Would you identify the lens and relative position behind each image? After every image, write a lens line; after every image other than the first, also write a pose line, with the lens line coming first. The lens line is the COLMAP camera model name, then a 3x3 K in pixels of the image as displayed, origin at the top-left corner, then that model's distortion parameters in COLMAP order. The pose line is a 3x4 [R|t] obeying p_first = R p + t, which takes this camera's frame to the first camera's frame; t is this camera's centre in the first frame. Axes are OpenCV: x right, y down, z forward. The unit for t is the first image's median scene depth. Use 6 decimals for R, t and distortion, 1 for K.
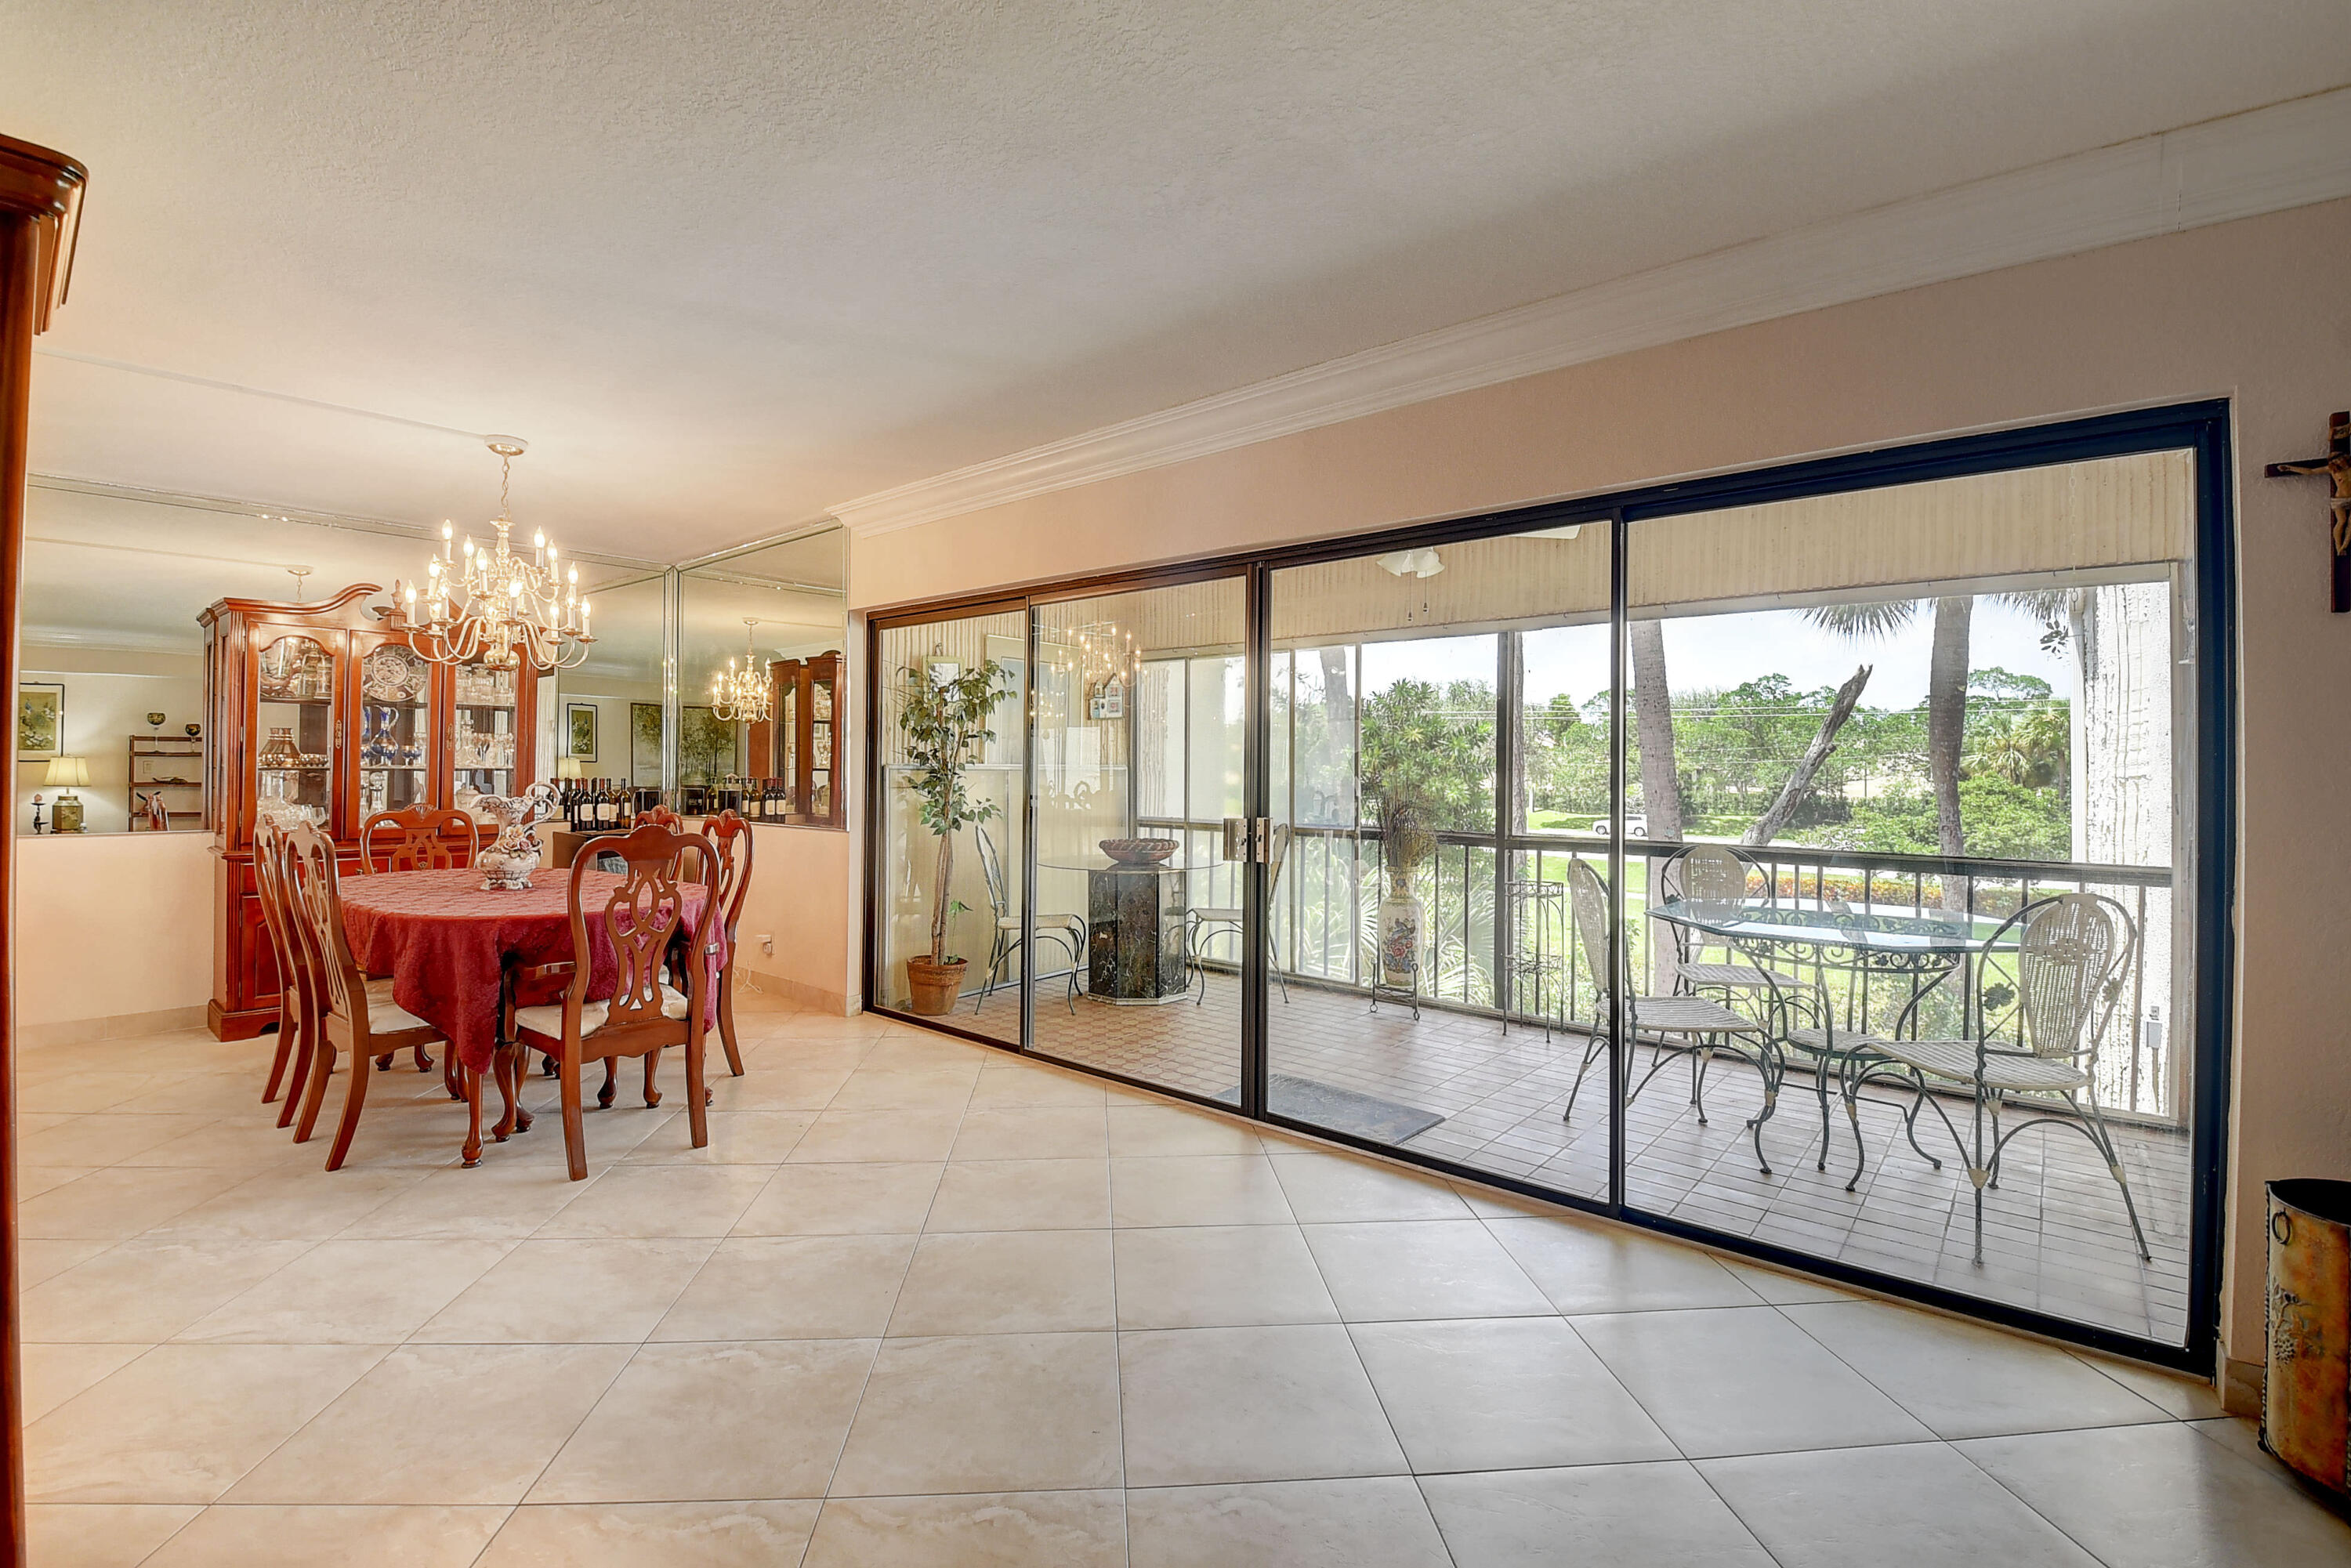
lens RADIAL K [[1036.9, 0, 1165.4], [0, 1036.9, 754.9], [0, 0, 1]] dist [0.009724, -0.020905]
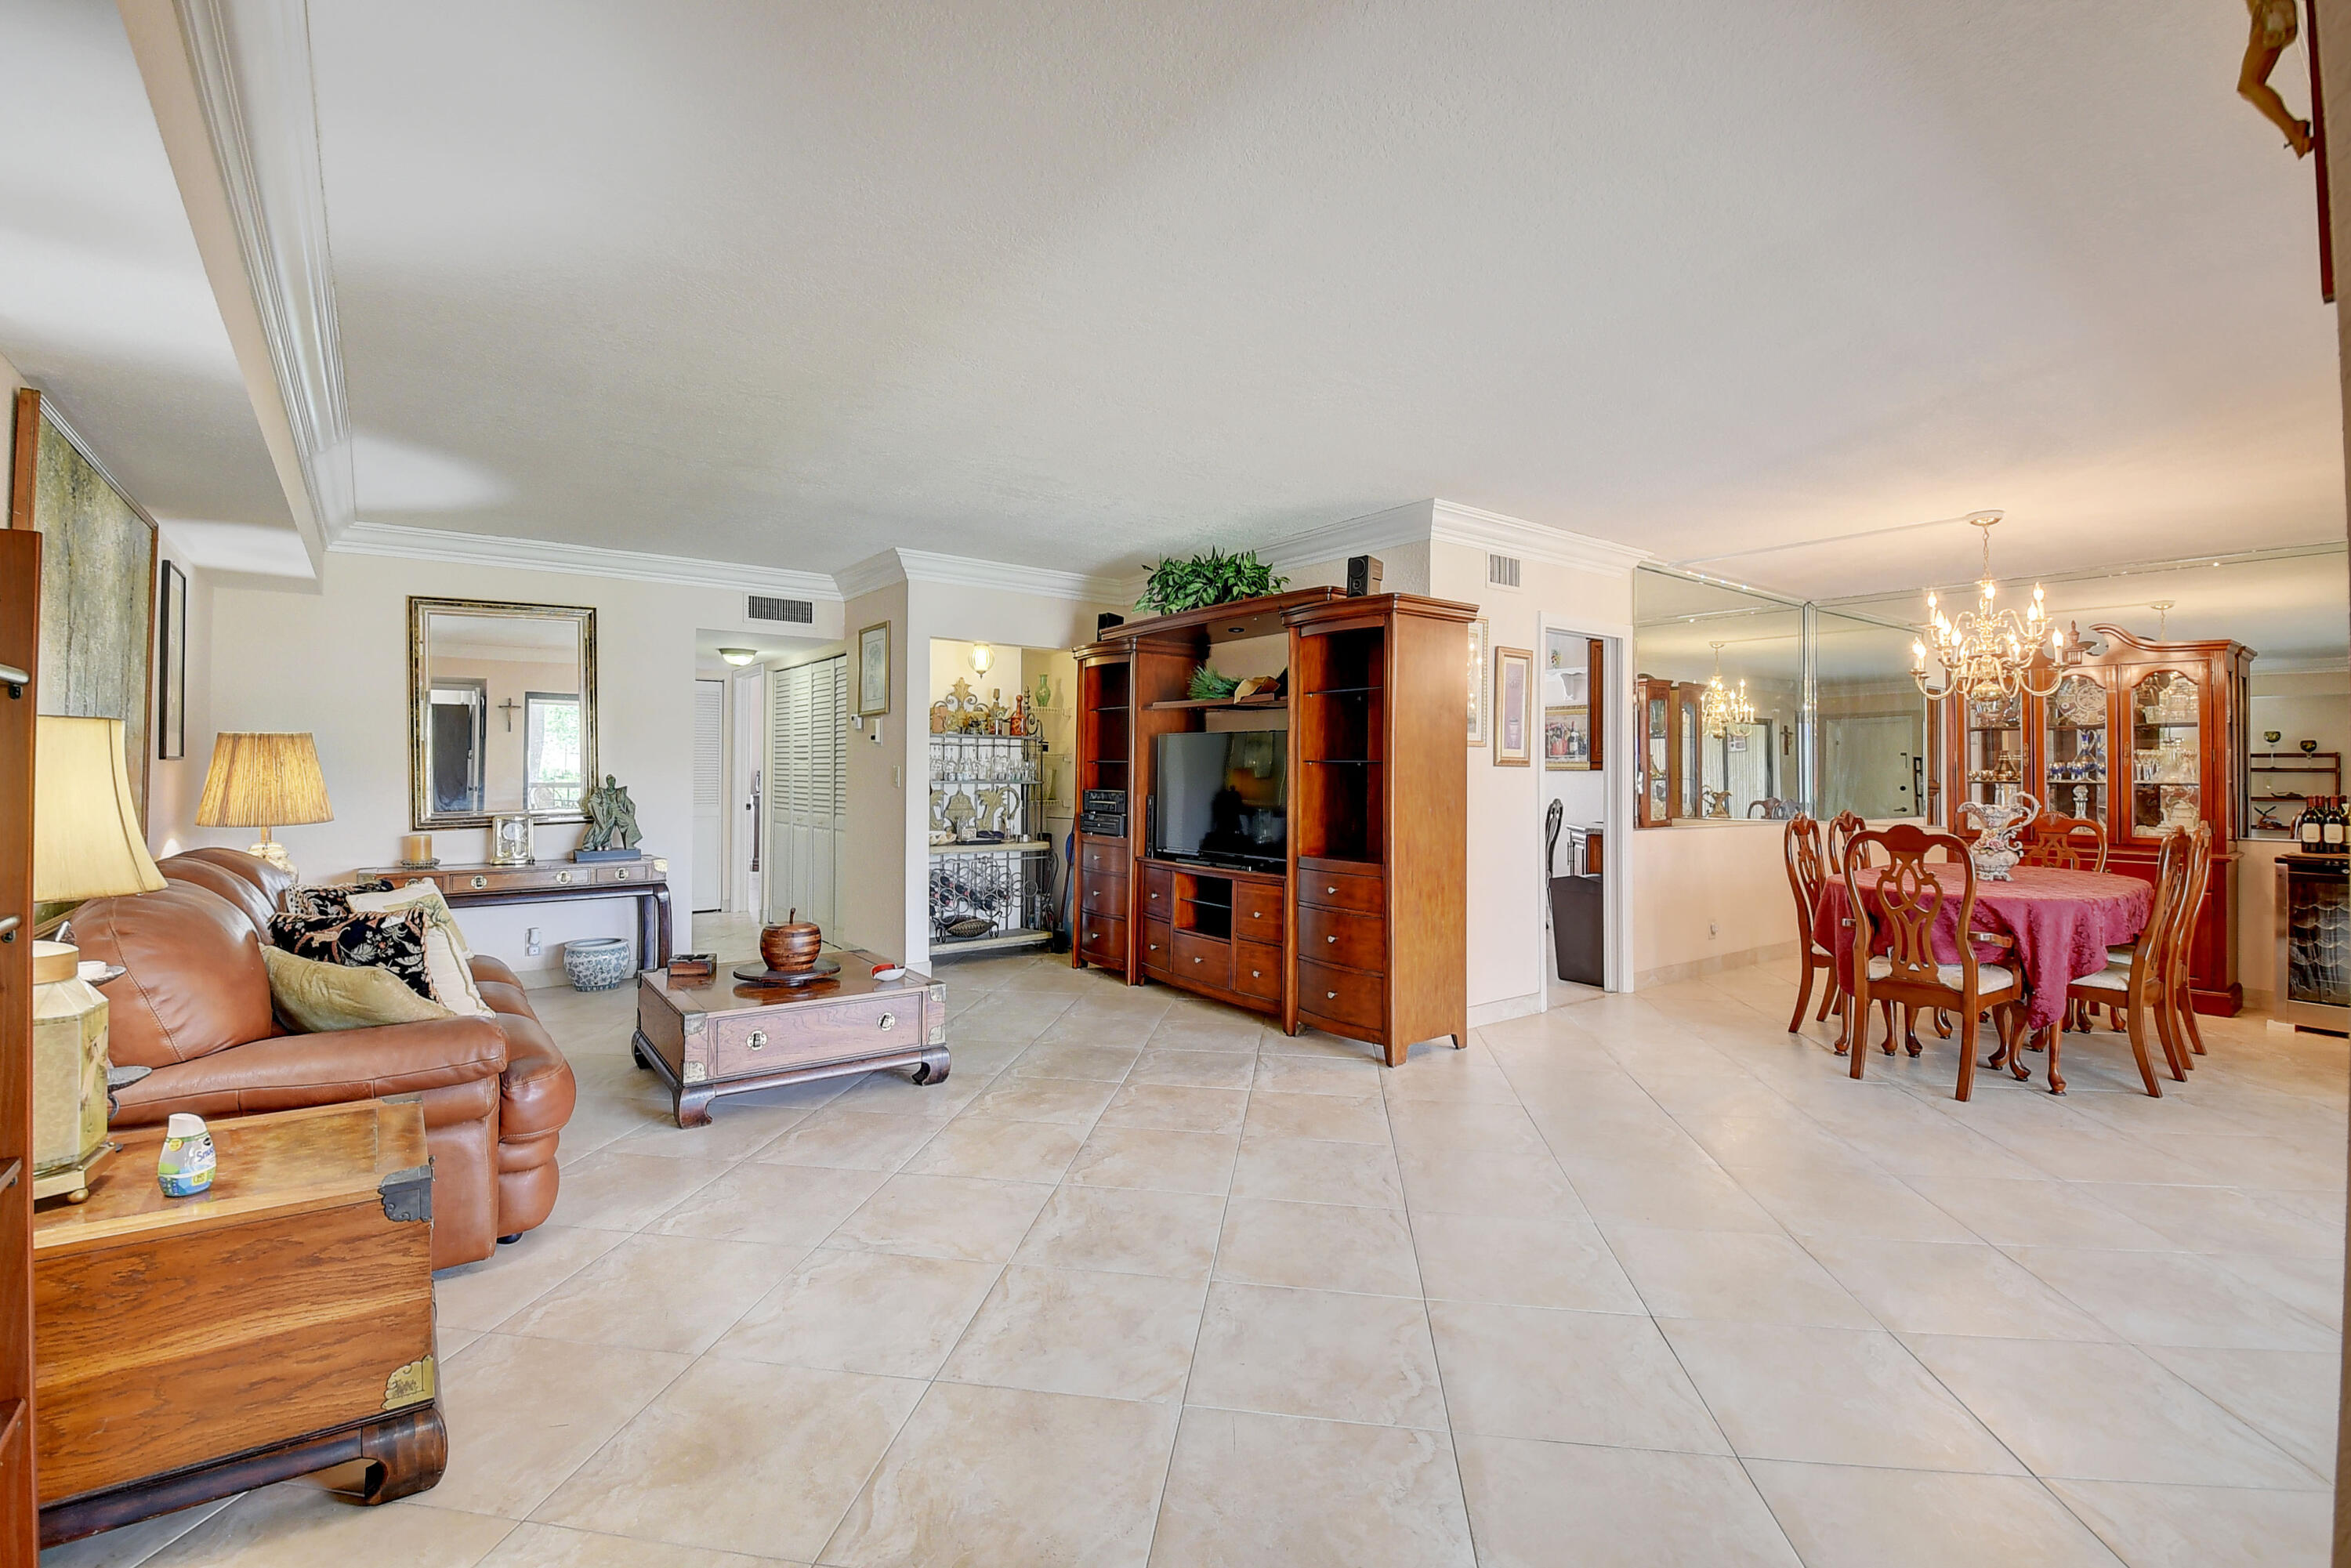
lens RADIAL K [[1036.9, 0, 1165.4], [0, 1036.9, 754.9], [0, 0, 1]] dist [0.009724, -0.020905]
pose [[-0.218704, -0.018806, -0.975610, 0.555053], [0.002304, 0.999802, -0.019789, 0.003560], [0.975788, -0.006576, -0.218617, 0.237539]]
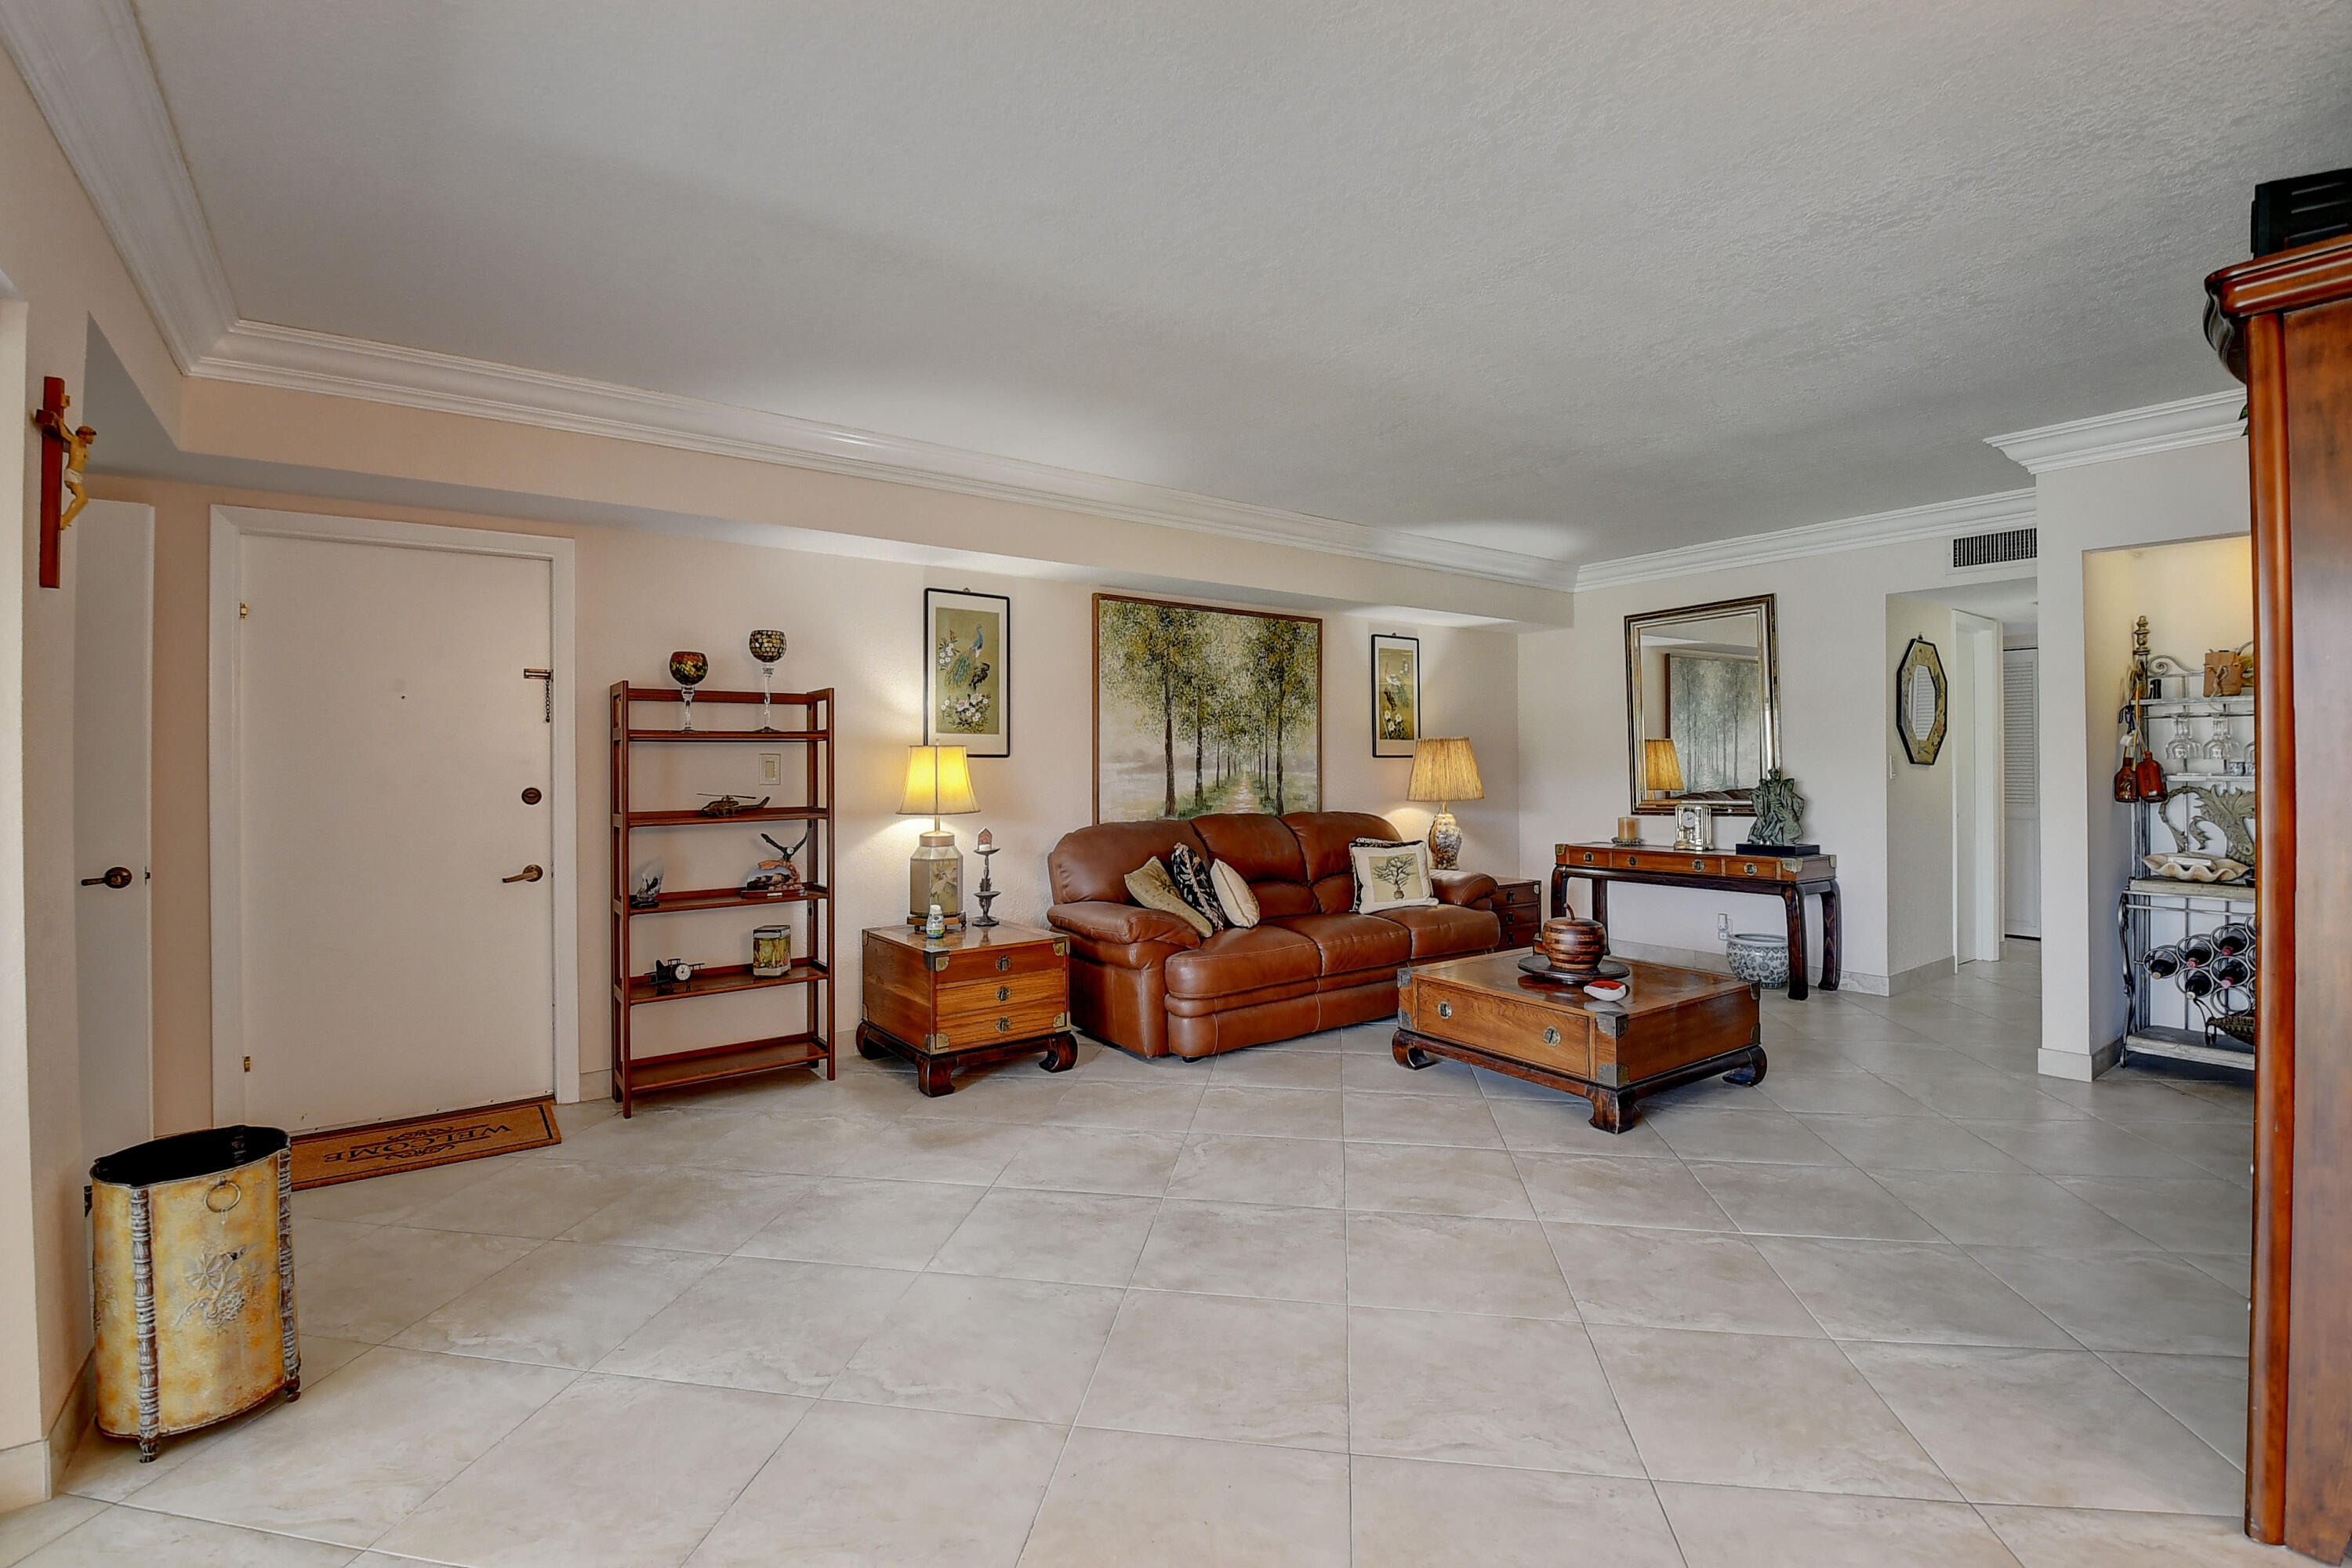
lens RADIAL K [[1037.4, 0, 1165.9], [0, 1037.4, 754.9], [0, 0, 1]] dist [0.009724, -0.020905]
pose [[-0.972936, 0.001739, 0.231068, -0.026896], [-0.002375, 0.999844, -0.017528, 0.009160], [-0.231062, -0.017603, -0.972780, 0.586534]]
